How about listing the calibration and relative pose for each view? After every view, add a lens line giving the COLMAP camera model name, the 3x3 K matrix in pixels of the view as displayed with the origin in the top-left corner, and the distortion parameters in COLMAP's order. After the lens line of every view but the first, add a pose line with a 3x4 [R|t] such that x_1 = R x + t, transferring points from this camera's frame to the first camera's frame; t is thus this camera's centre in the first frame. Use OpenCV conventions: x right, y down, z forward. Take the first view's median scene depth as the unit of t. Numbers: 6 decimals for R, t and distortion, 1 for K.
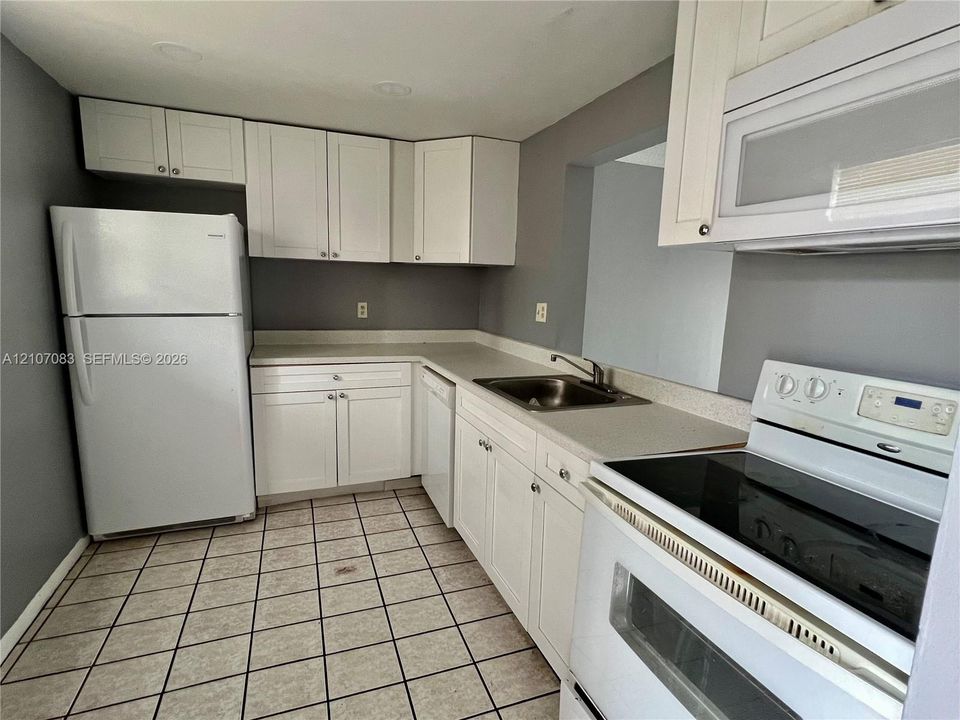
lens RADIAL K [[490.7, 0, 478.4], [0, 490.7, 361.1], [0, 0, 1]] dist [0.001442, 0.000281]
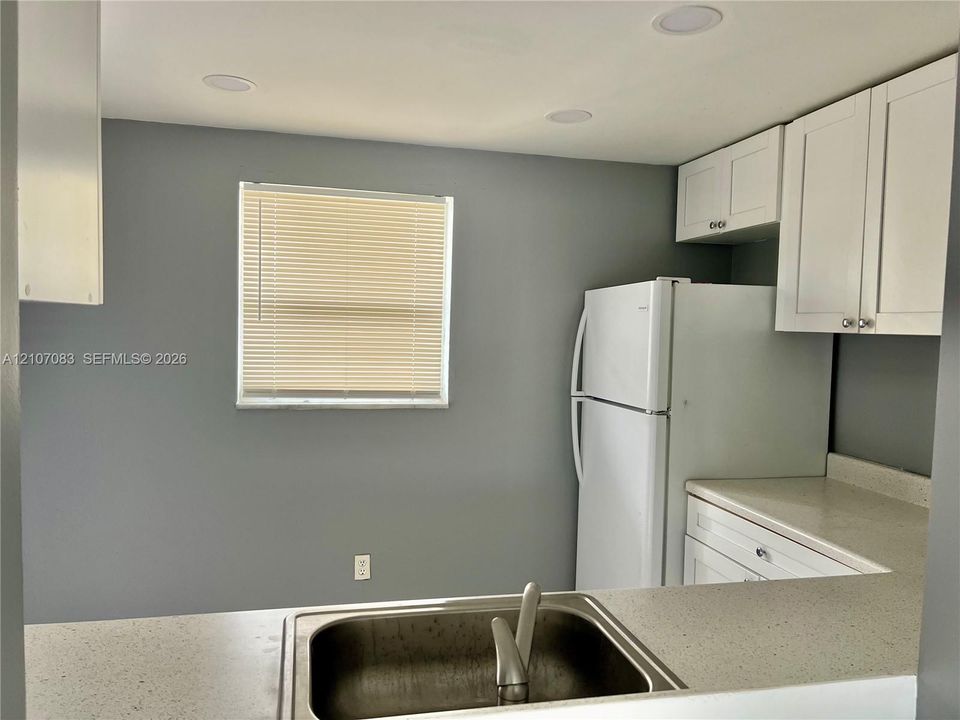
lens RADIAL K [[721.0, 0, 479.7], [0, 721.0, 361.1], [0, 0, 1]] dist [0.010480, -0.015293]
pose [[-0.122243, 0.020151, -0.992296, 0.533353], [-0.185615, 0.981690, 0.042802, -0.151004], [0.974989, 0.189418, -0.116265, 0.781575]]
